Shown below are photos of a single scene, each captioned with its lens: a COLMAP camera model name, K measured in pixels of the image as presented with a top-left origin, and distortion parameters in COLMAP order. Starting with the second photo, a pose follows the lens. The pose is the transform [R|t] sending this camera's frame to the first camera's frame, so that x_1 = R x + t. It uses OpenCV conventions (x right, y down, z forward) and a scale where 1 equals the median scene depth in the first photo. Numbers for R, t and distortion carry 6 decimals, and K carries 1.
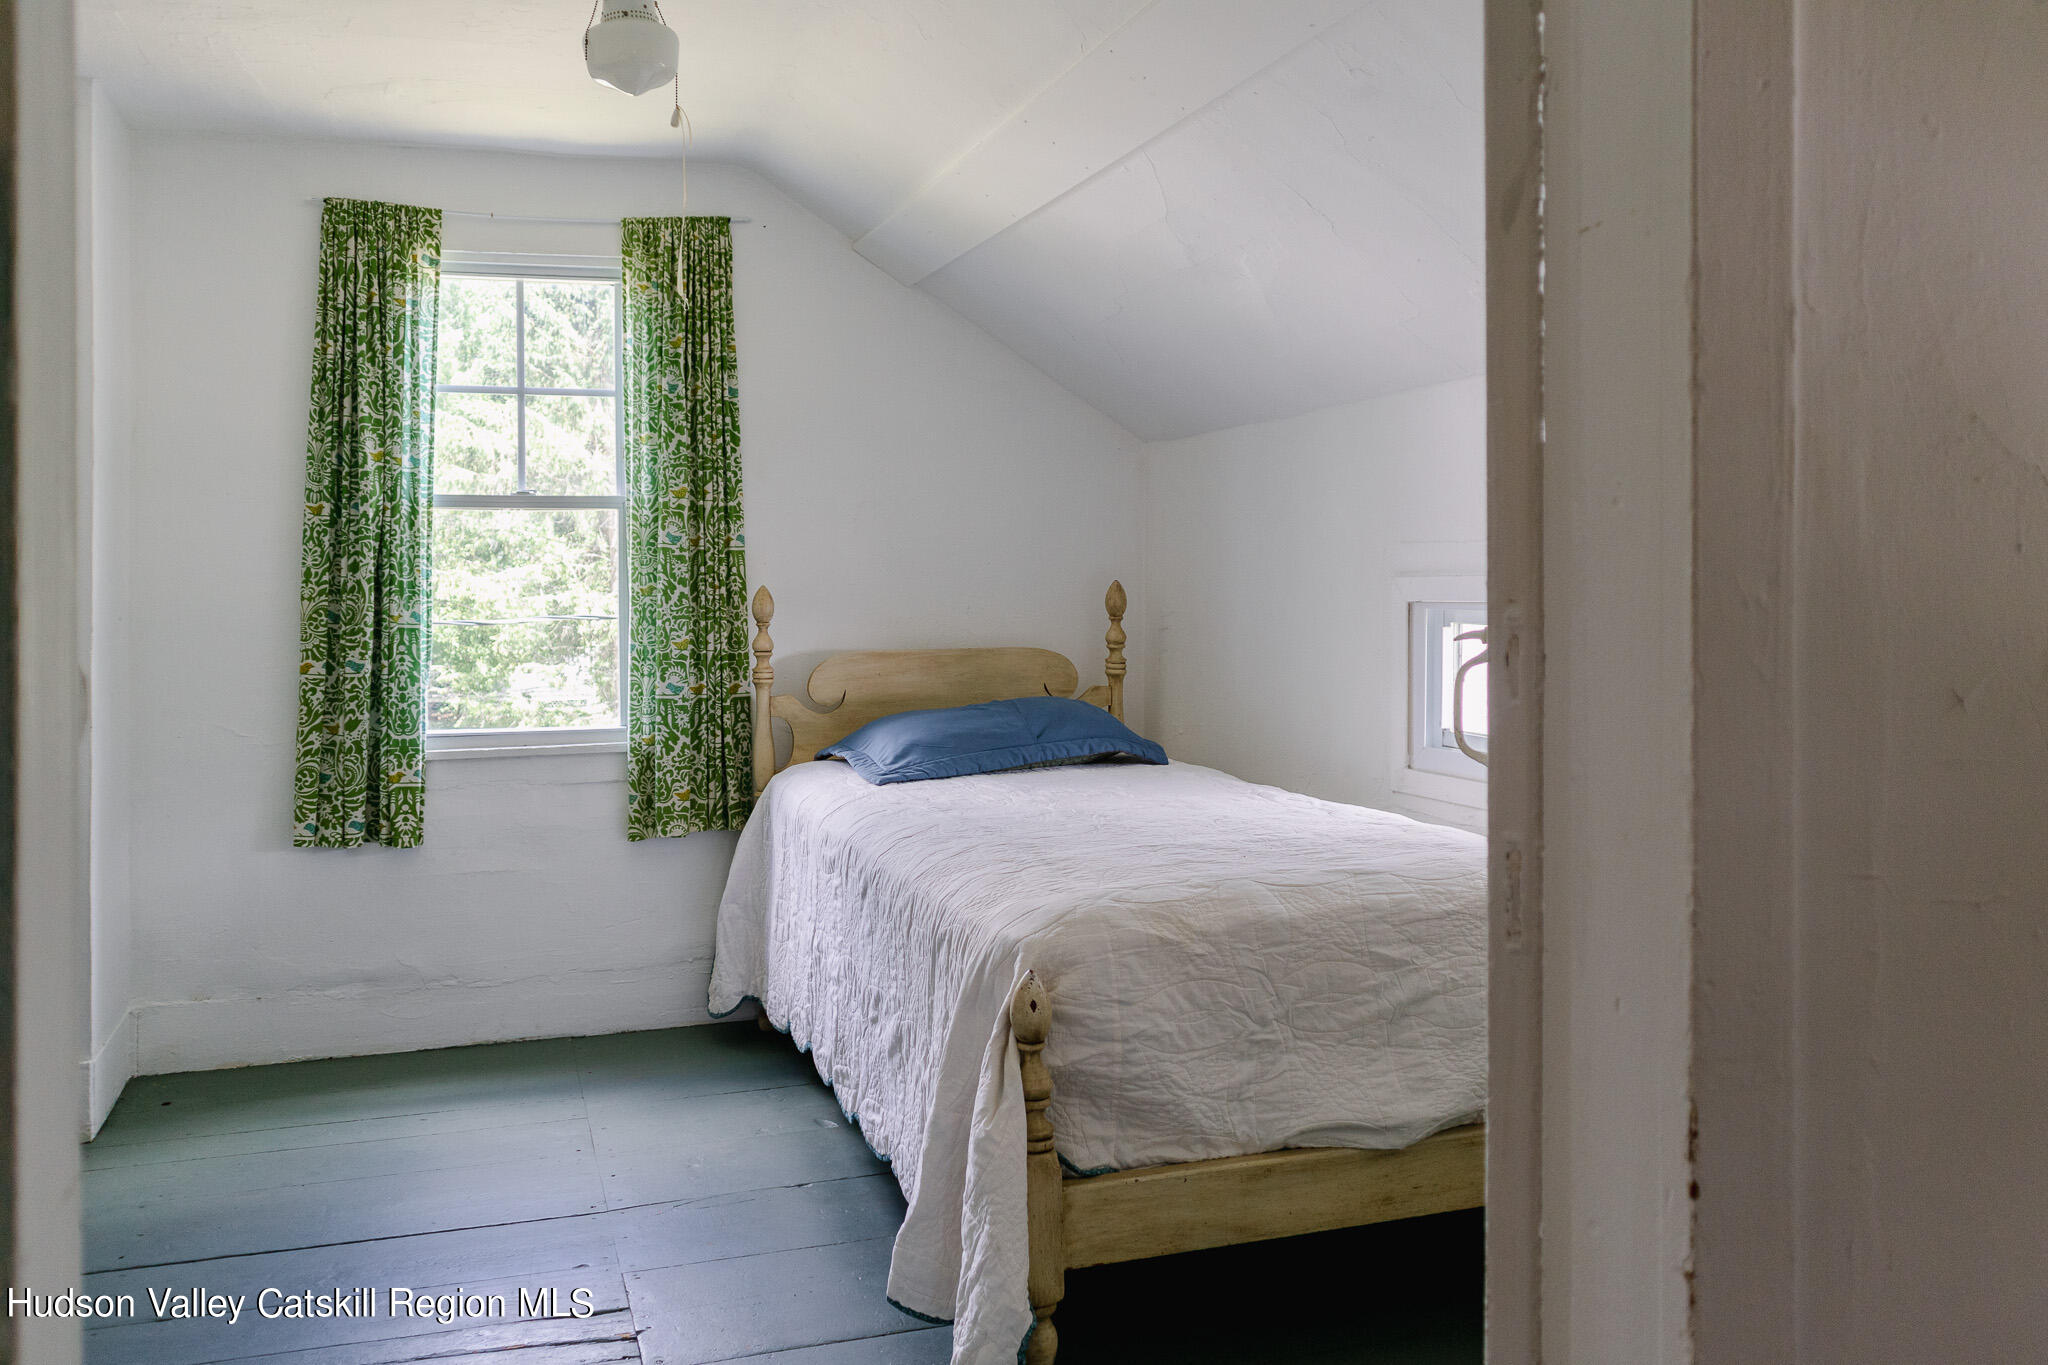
lens RADIAL K [[1580.0, 0, 1025.0], [0, 1580.0, 690.5], [0, 0, 1]] dist [-0.008962, -0.004010]
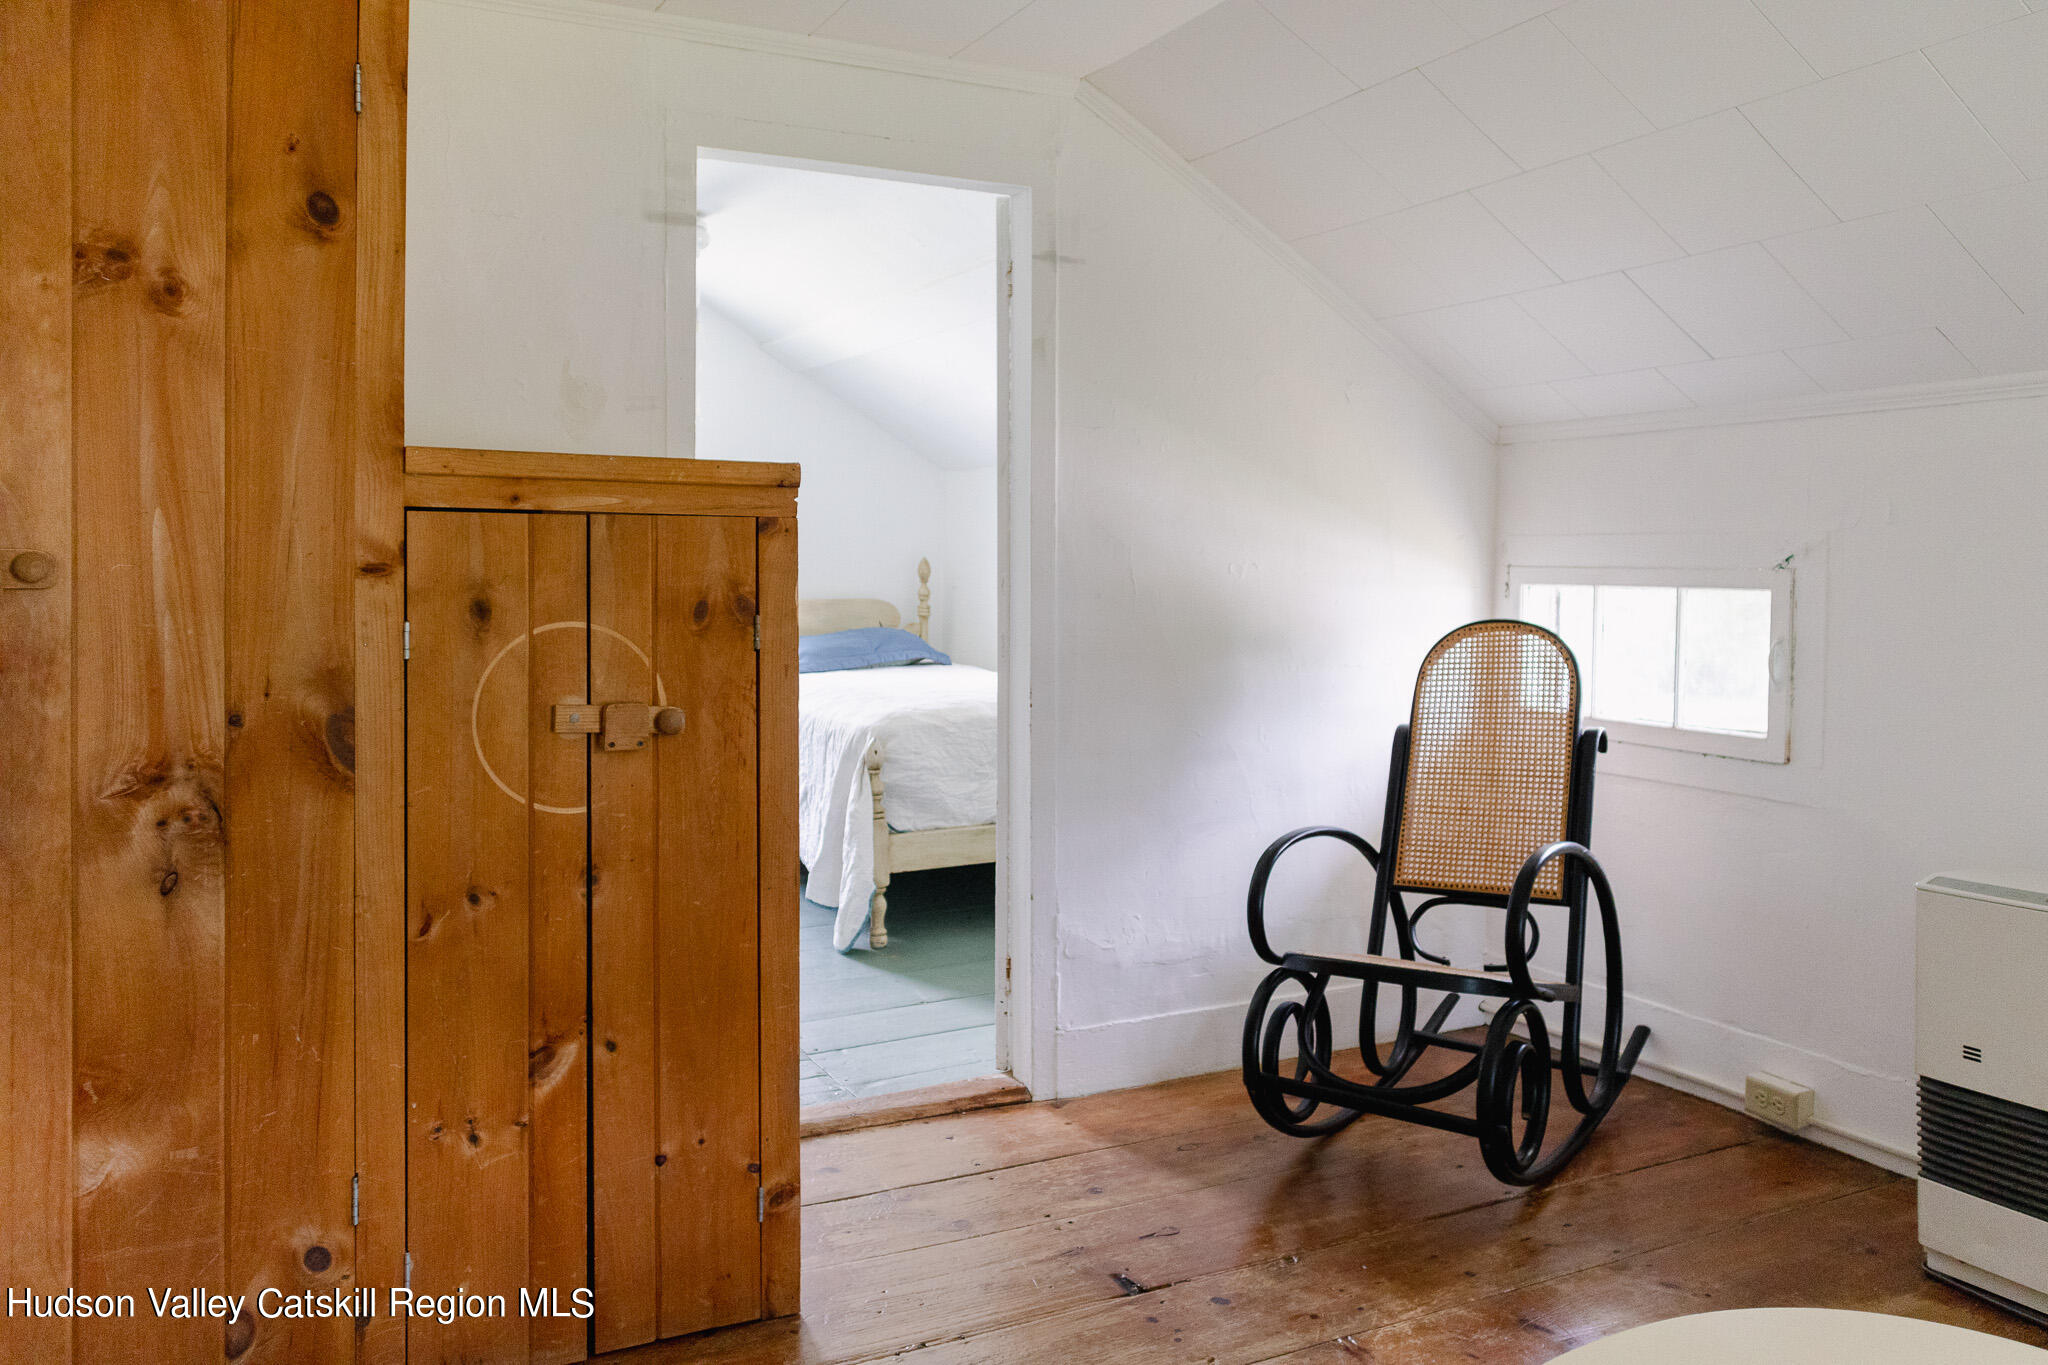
lens RADIAL K [[1580.0, 0, 1023.9], [0, 1580.0, 681.4], [0, 0, 1]] dist [-0.008962, -0.004010]
pose [[0.994518, 0.000629, 0.104561, -0.019300], [-0.002067, 0.999905, 0.013649, 0.067058], [-0.104542, -0.013791, 0.994425, -1.194395]]
